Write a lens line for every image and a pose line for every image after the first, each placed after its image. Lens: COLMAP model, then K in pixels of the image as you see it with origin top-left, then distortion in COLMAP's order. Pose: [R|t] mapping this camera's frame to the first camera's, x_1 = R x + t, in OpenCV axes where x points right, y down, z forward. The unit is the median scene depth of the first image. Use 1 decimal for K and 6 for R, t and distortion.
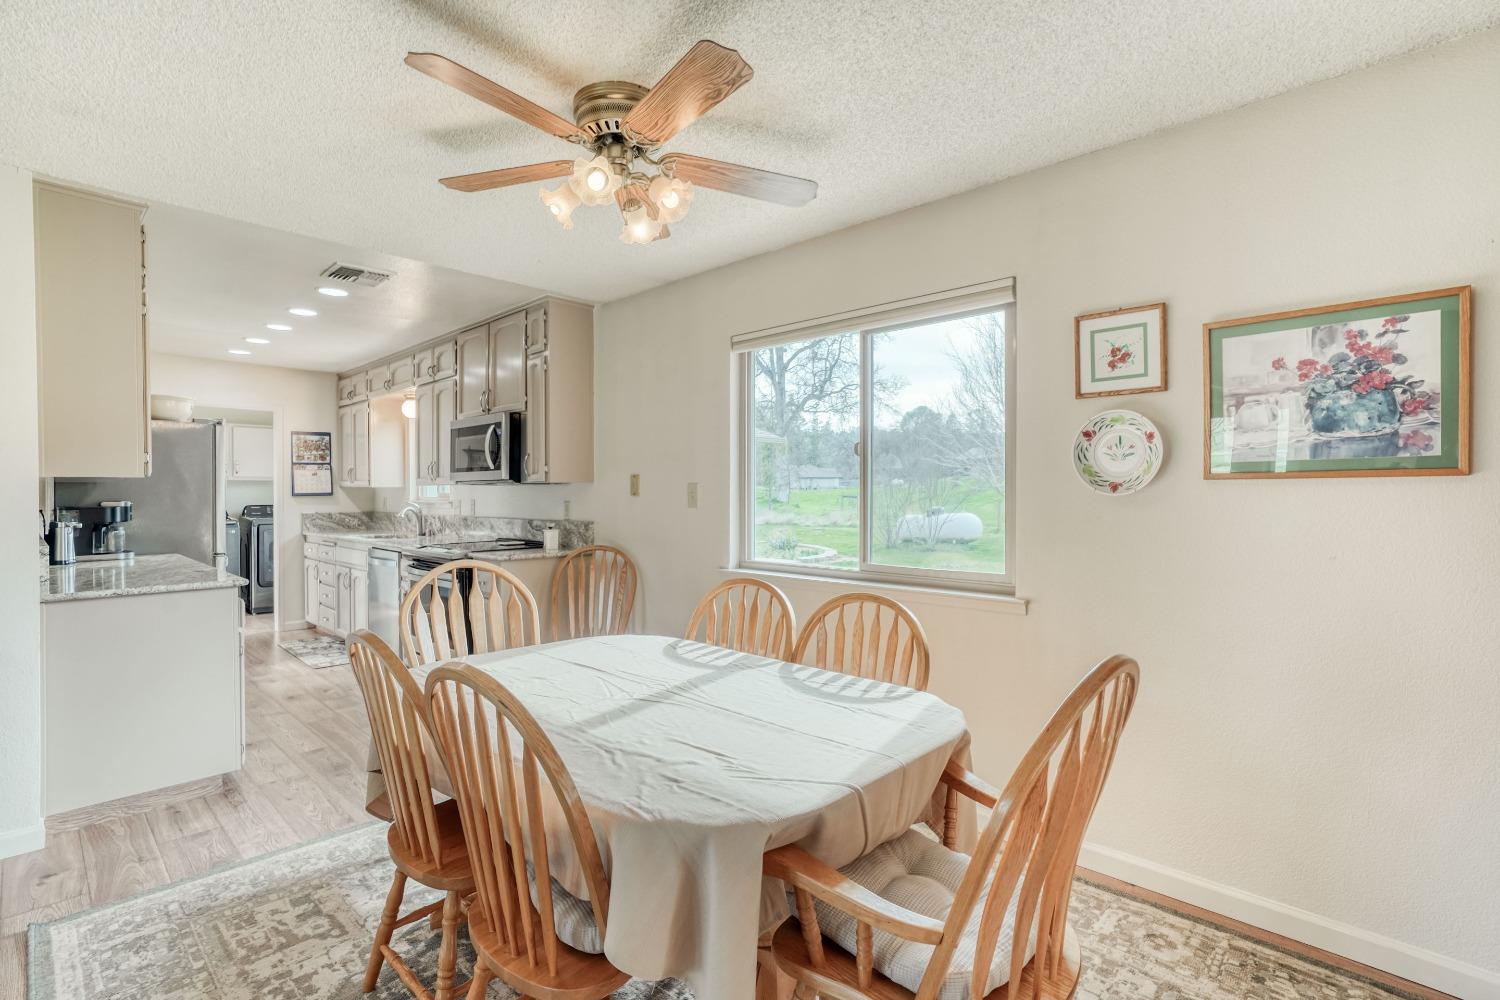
lens RADIAL K [[692.2, 0, 757.4], [0, 692.2, 509.1], [0, 0, 1]] dist [-0.056442, 0.022110]
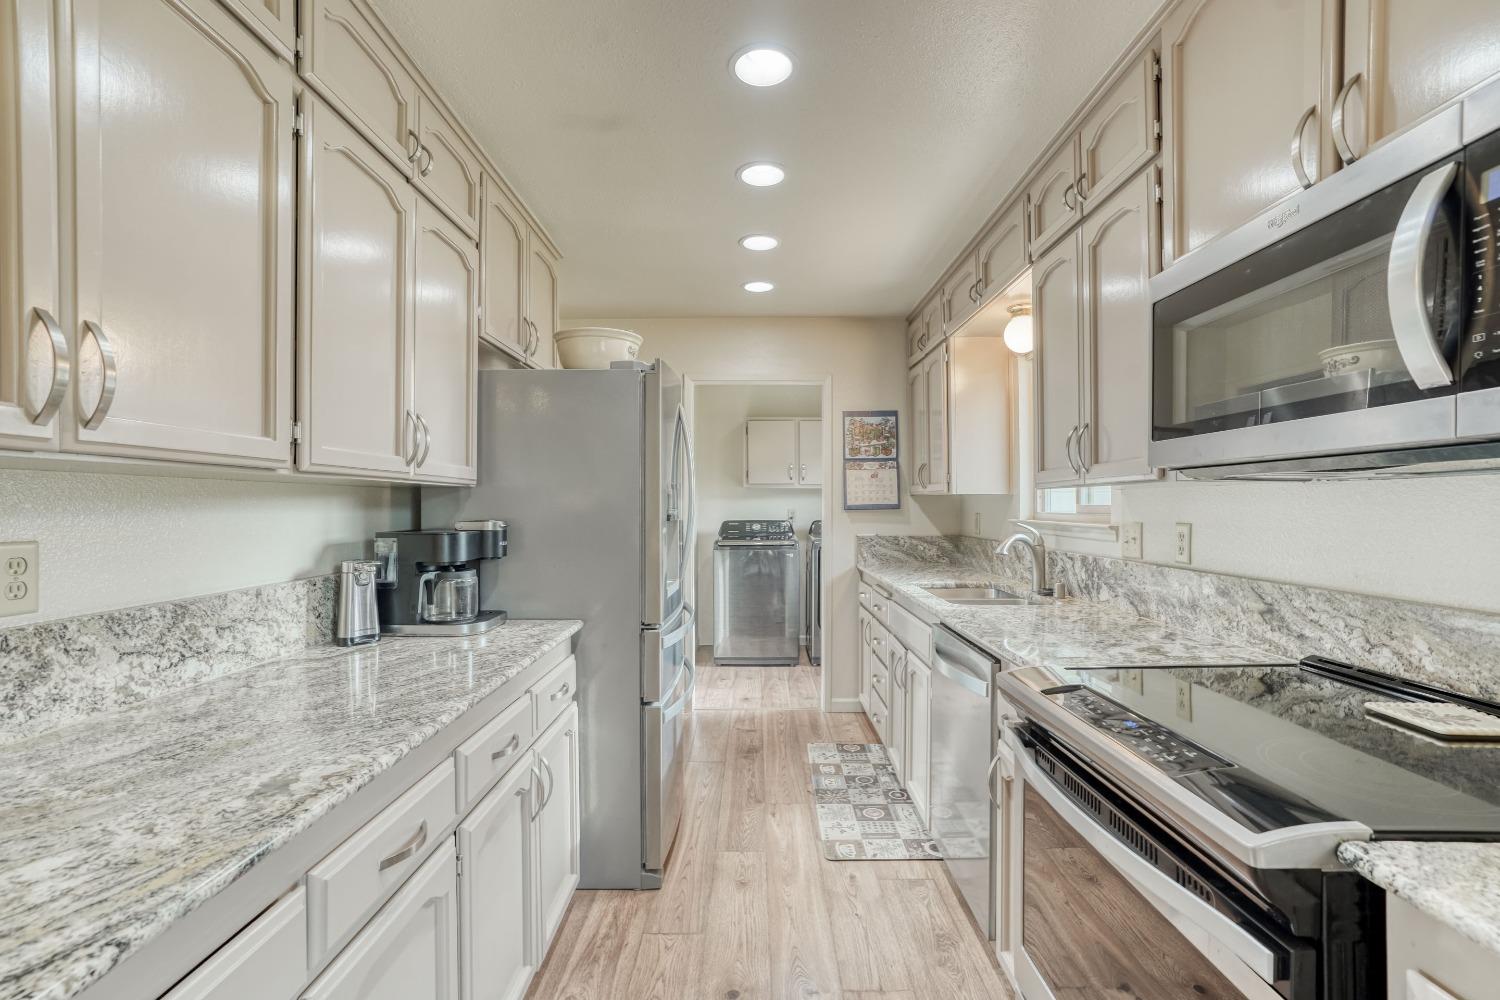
lens RADIAL K [[692.2, 0, 752.9], [0, 692.2, 507.9], [0, 0, 1]] dist [-0.056442, 0.022110]
pose [[0.671909, 0.000727, -0.740633, -0.375503], [-0.012675, 0.999864, -0.010517, -0.019051], [0.740525, 0.016454, 0.671827, 0.725097]]
